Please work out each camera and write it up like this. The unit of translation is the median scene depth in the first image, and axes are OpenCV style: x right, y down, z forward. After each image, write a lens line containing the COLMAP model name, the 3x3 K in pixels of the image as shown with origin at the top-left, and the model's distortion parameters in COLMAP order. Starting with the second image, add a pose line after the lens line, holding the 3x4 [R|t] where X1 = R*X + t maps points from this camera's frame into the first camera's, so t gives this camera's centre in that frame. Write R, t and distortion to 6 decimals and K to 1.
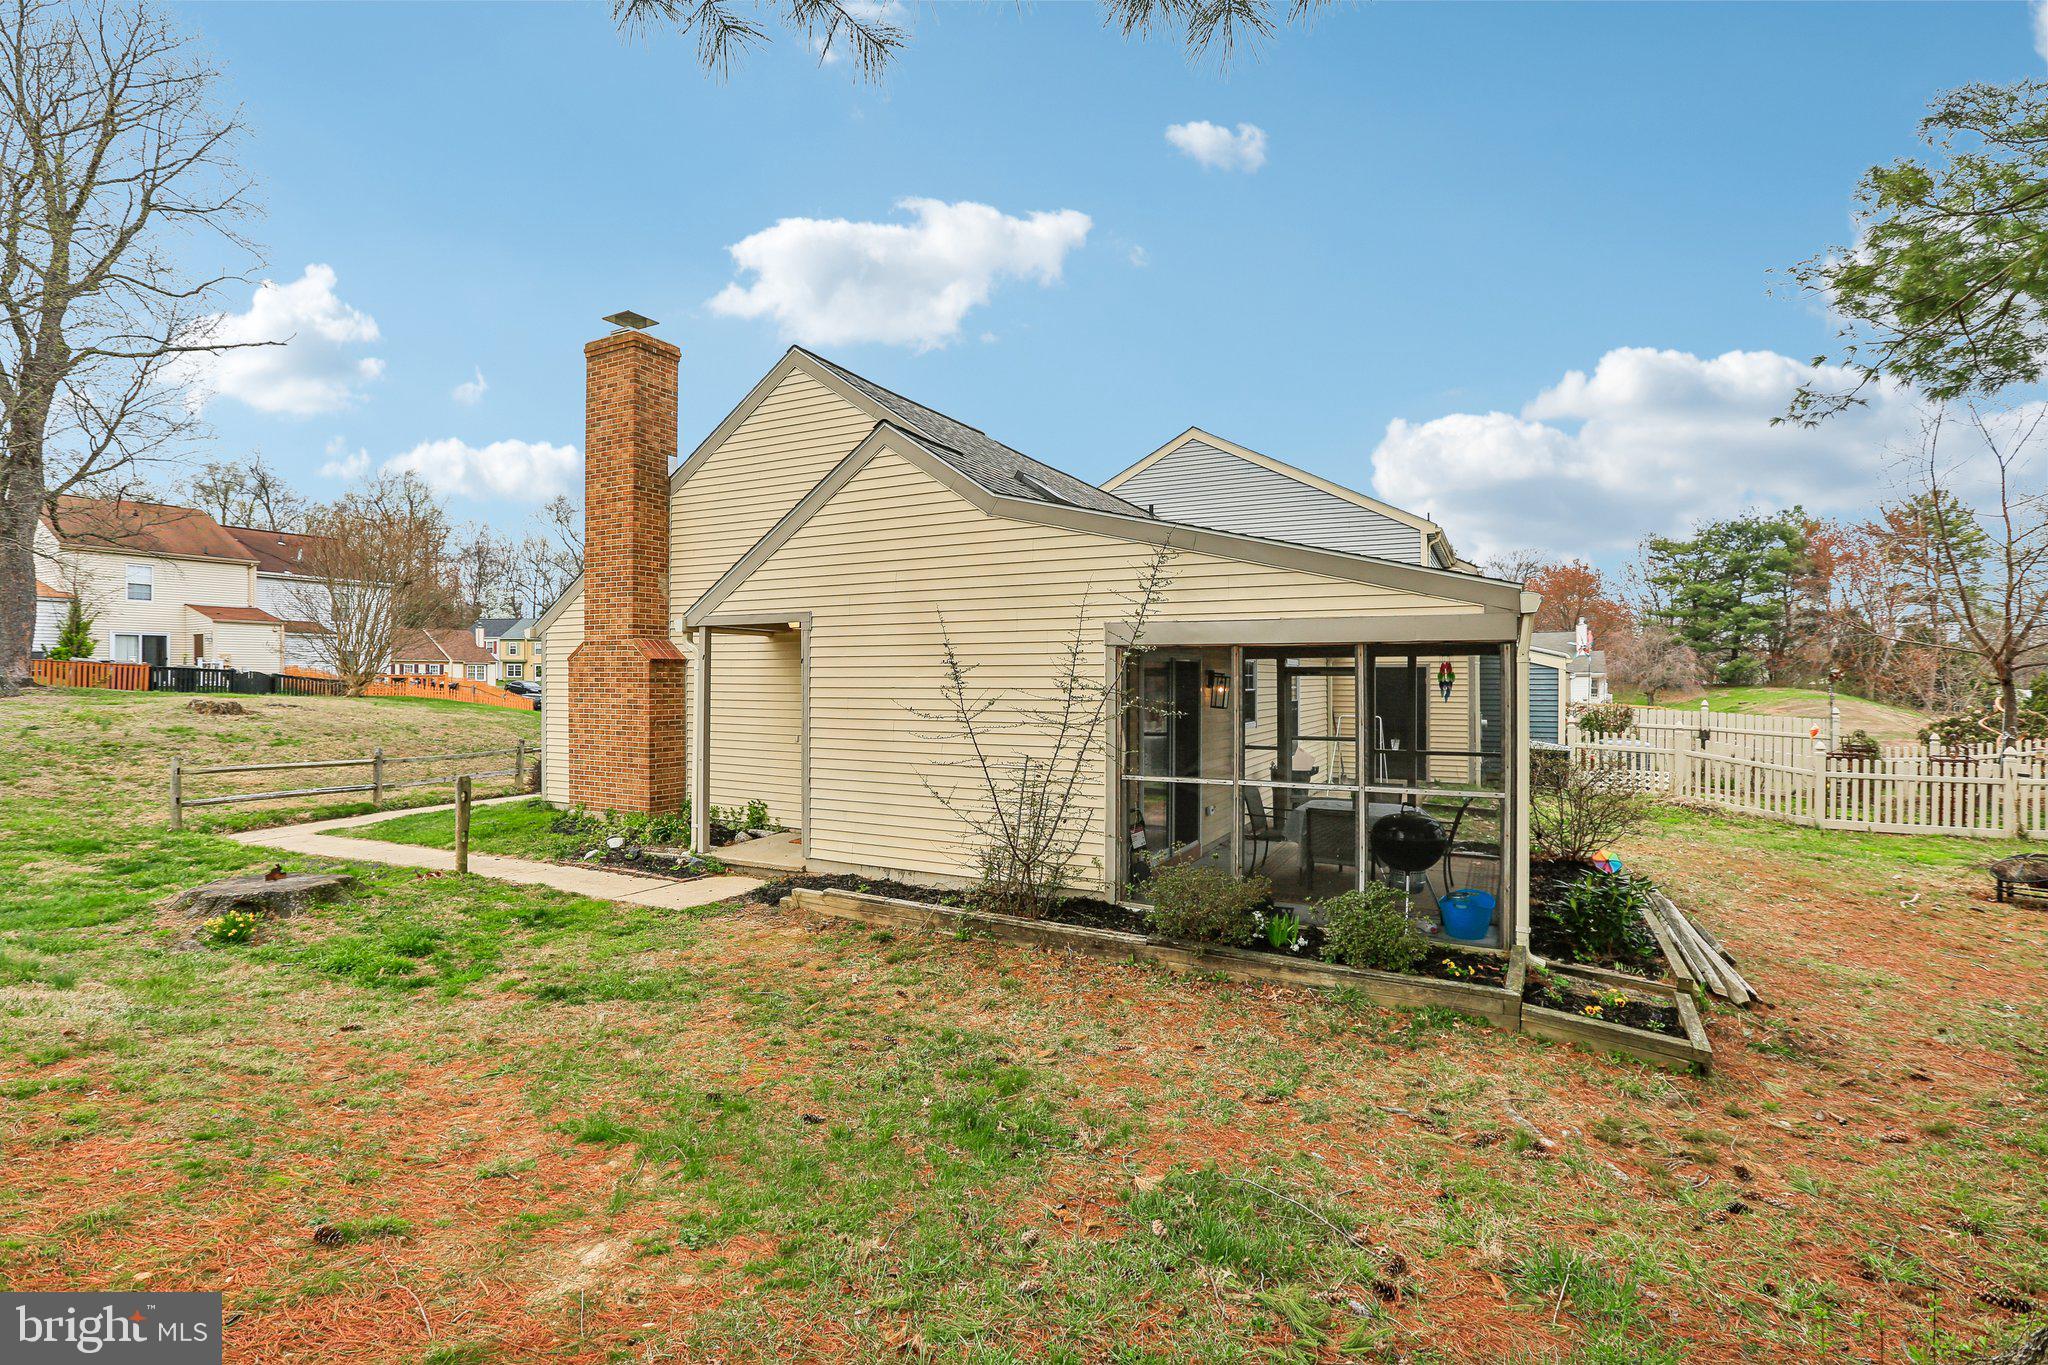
lens RADIAL K [[948.7, 0, 1022.0], [0, 948.7, 670.5], [0, 0, 1]] dist [-0.054055, 0.020882]
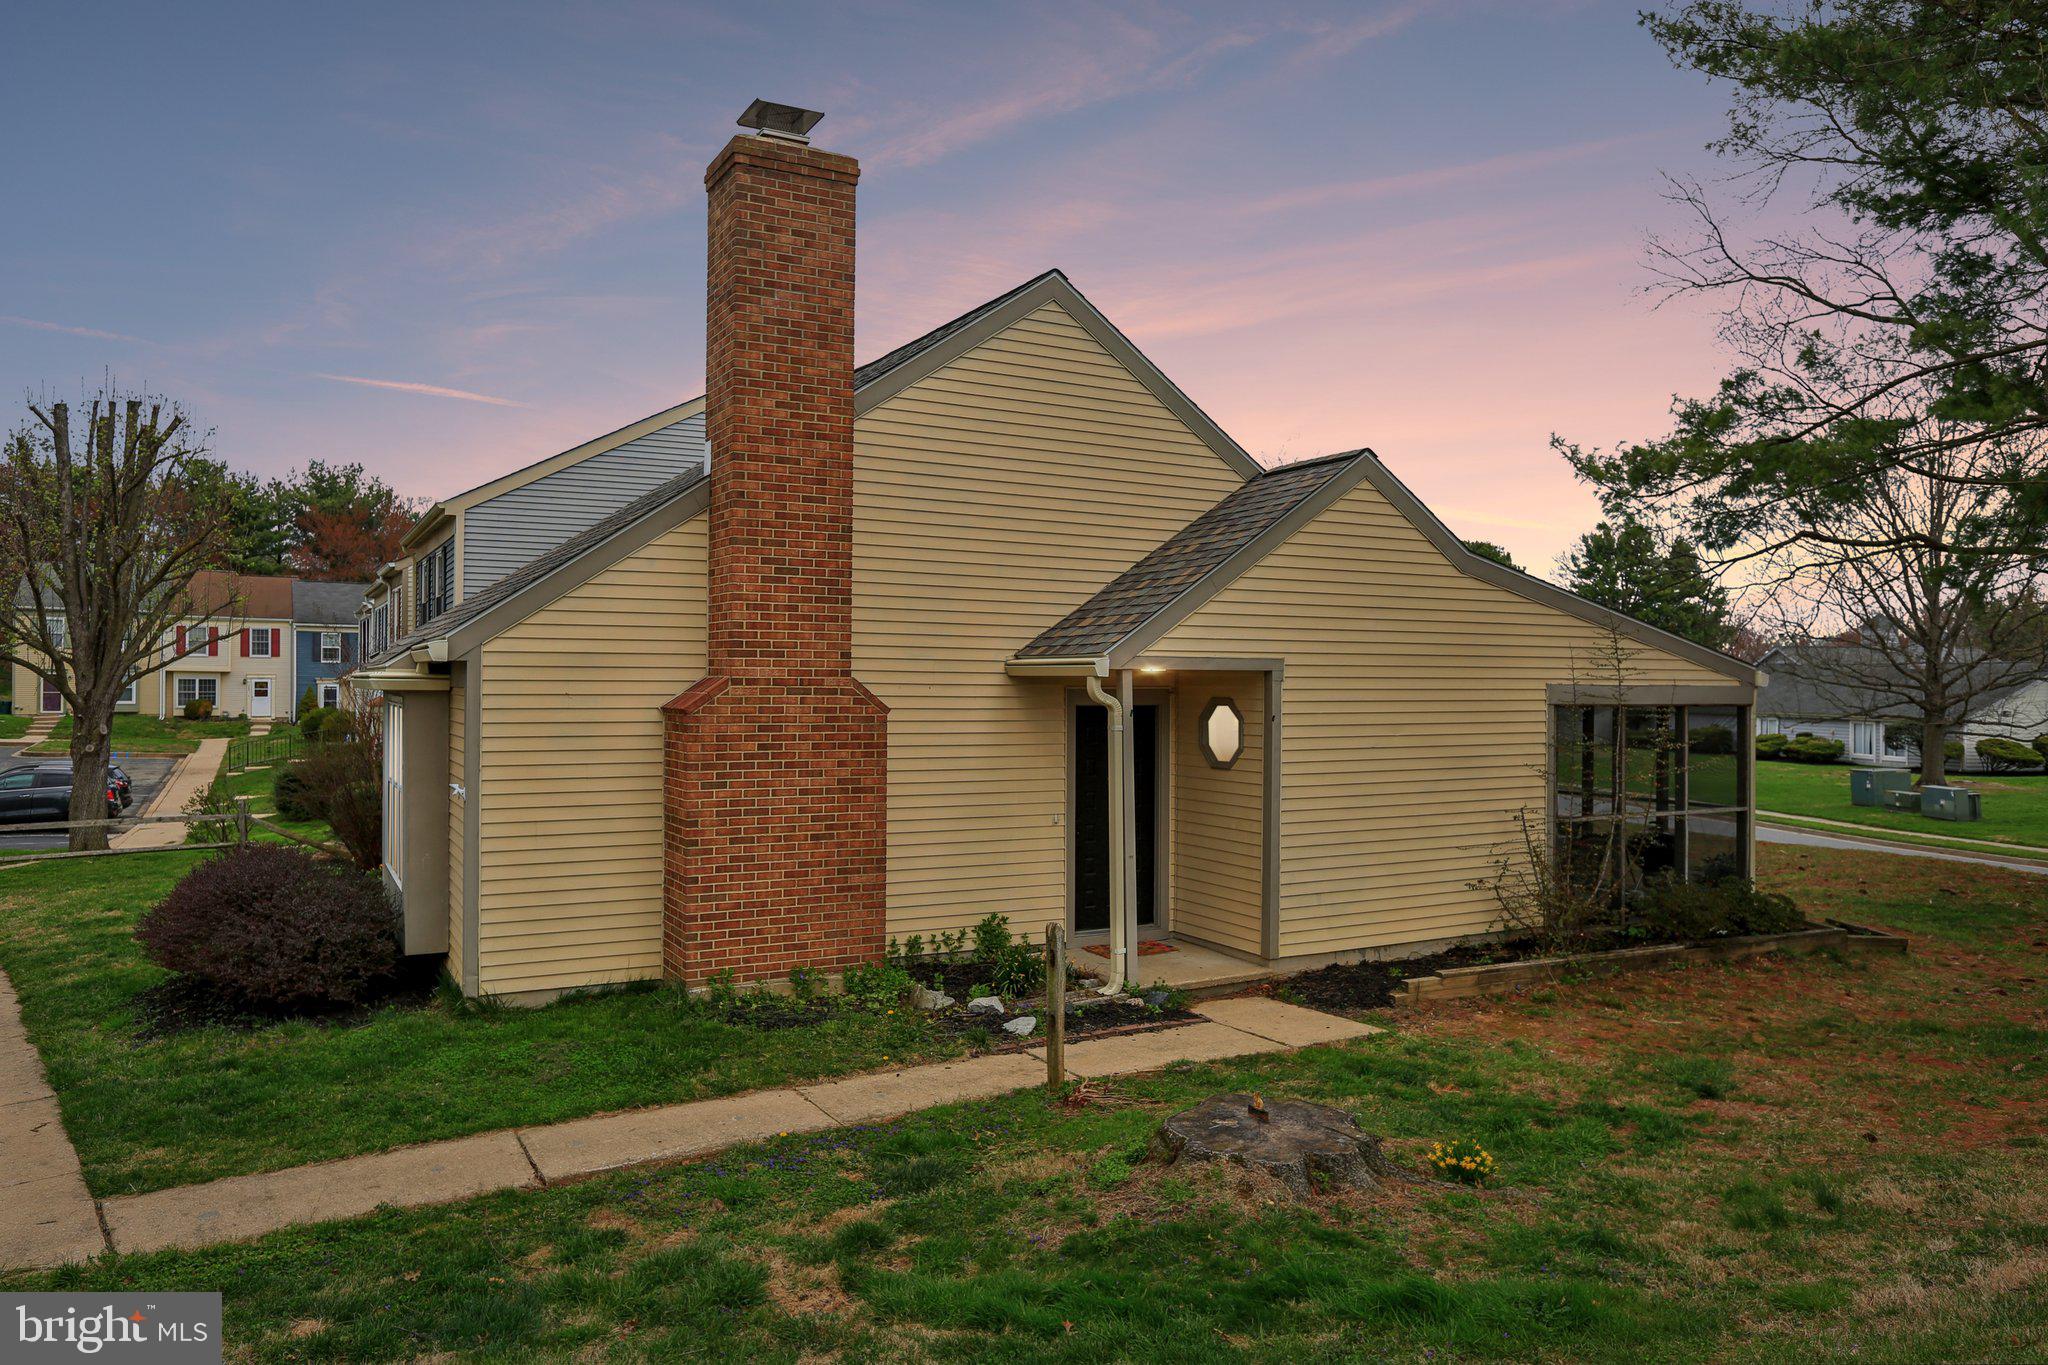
lens RADIAL K [[1344.7, 0, 1024.0], [0, 1344.7, 682.5], [0, 0, 1]] dist [-0.039496, 0.074161]
pose [[0.555878, 0.003638, 0.831256, -1.229479], [-0.012614, 0.999912, 0.004059, -0.040248], [-0.831168, -0.012742, 0.555875, 0.501470]]
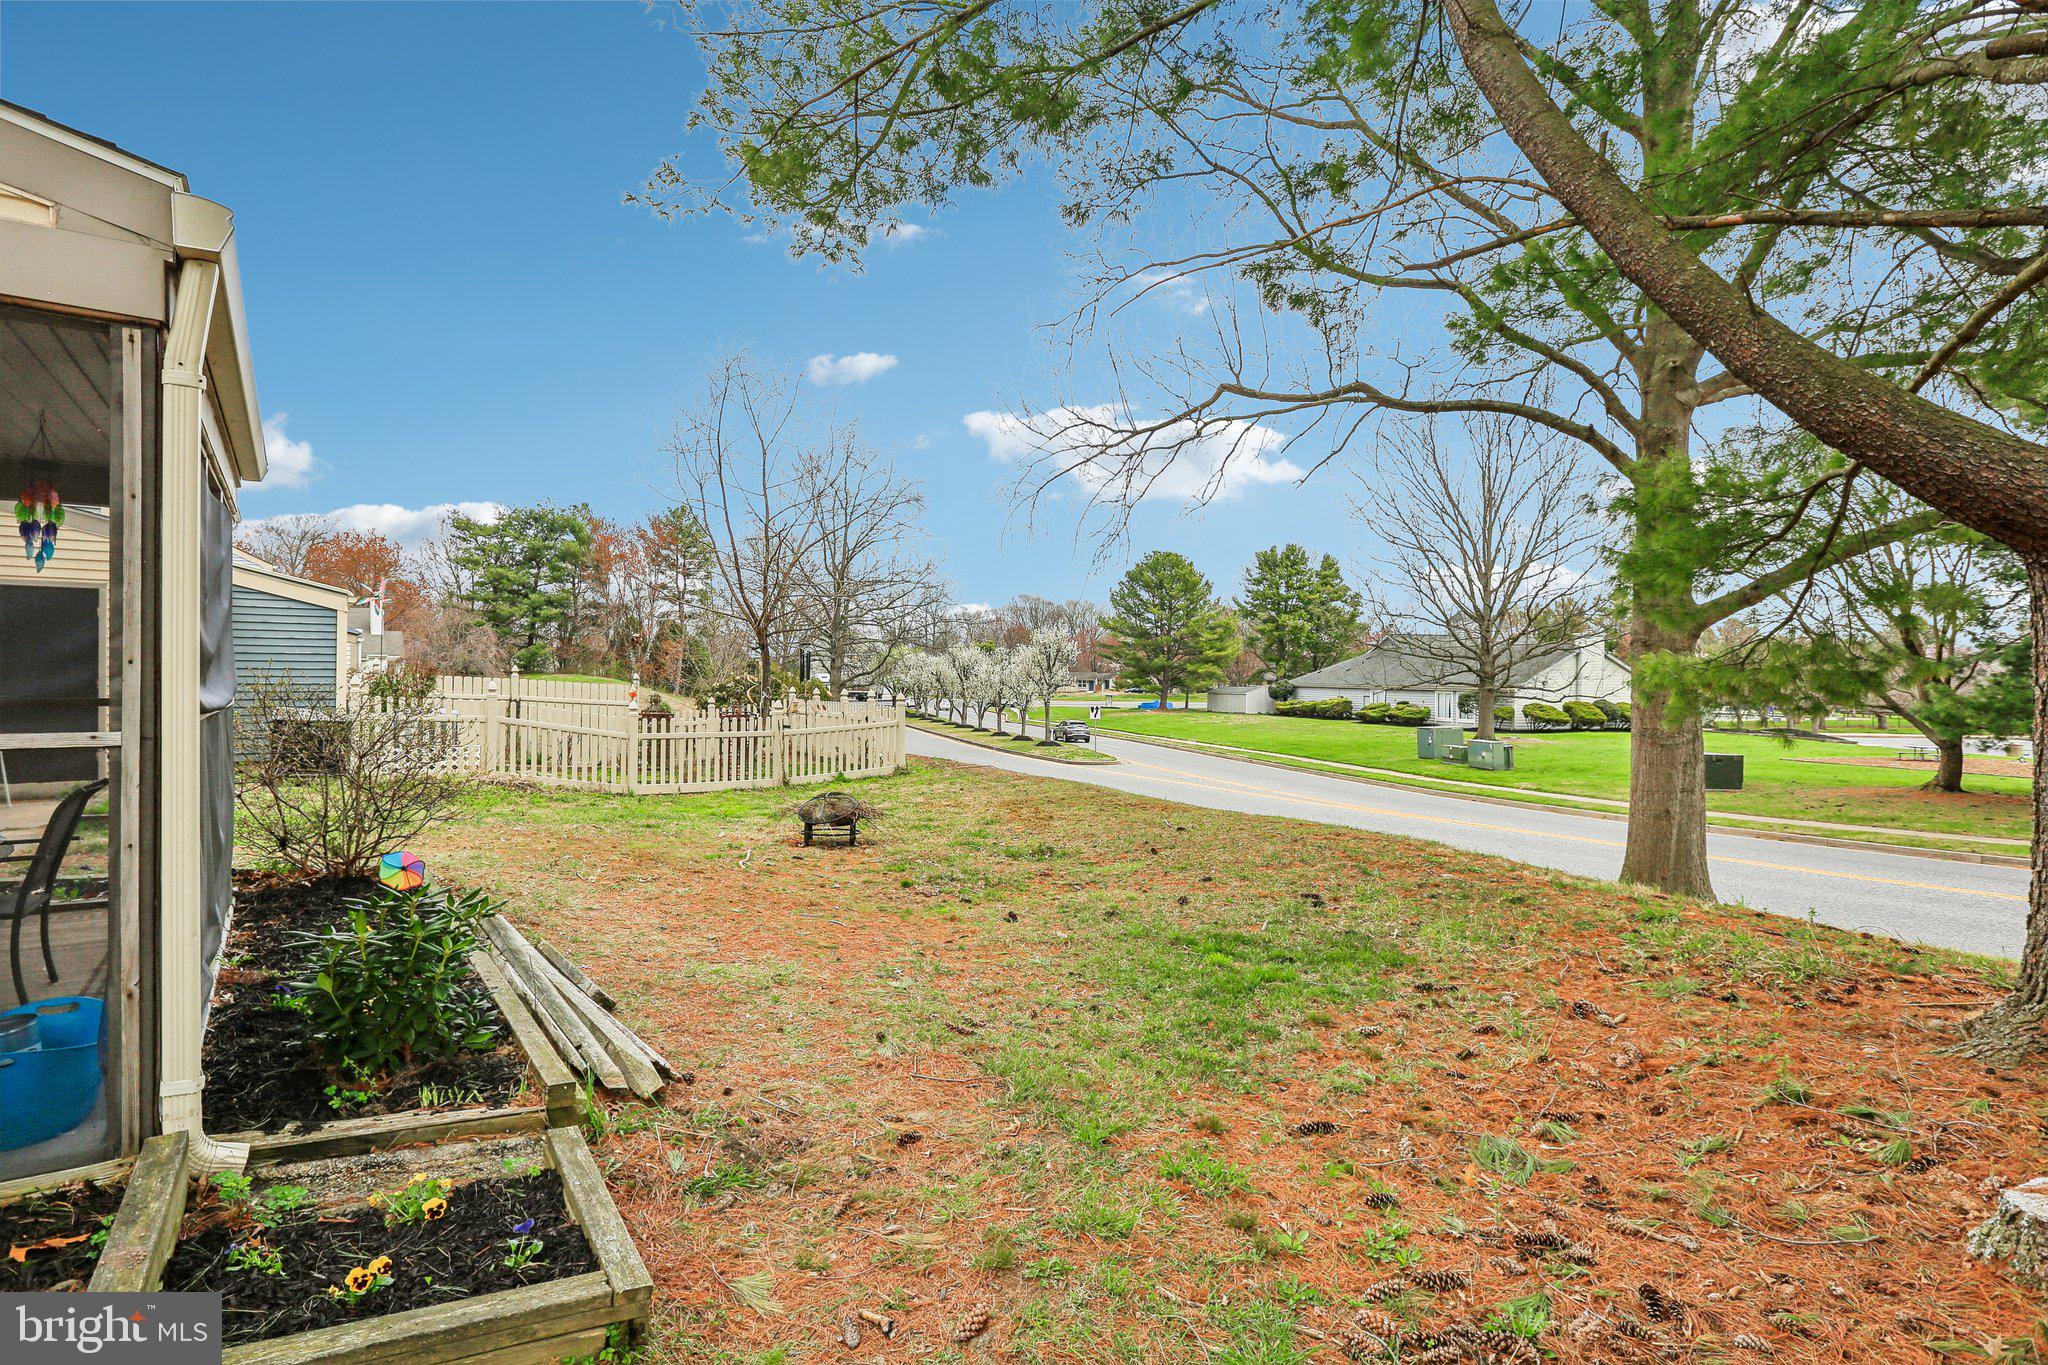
lens RADIAL K [[1014.8, 0, 993.5], [0, 1014.8, 674.6], [0, 0, 1]] dist [-0.074619, 0.050443]
pose [[0.458259, 0.003078, 0.888813, 0.212486], [-0.010729, 0.999940, 0.002070, 0.067294], [-0.888754, -0.010485, 0.458265, 0.335231]]
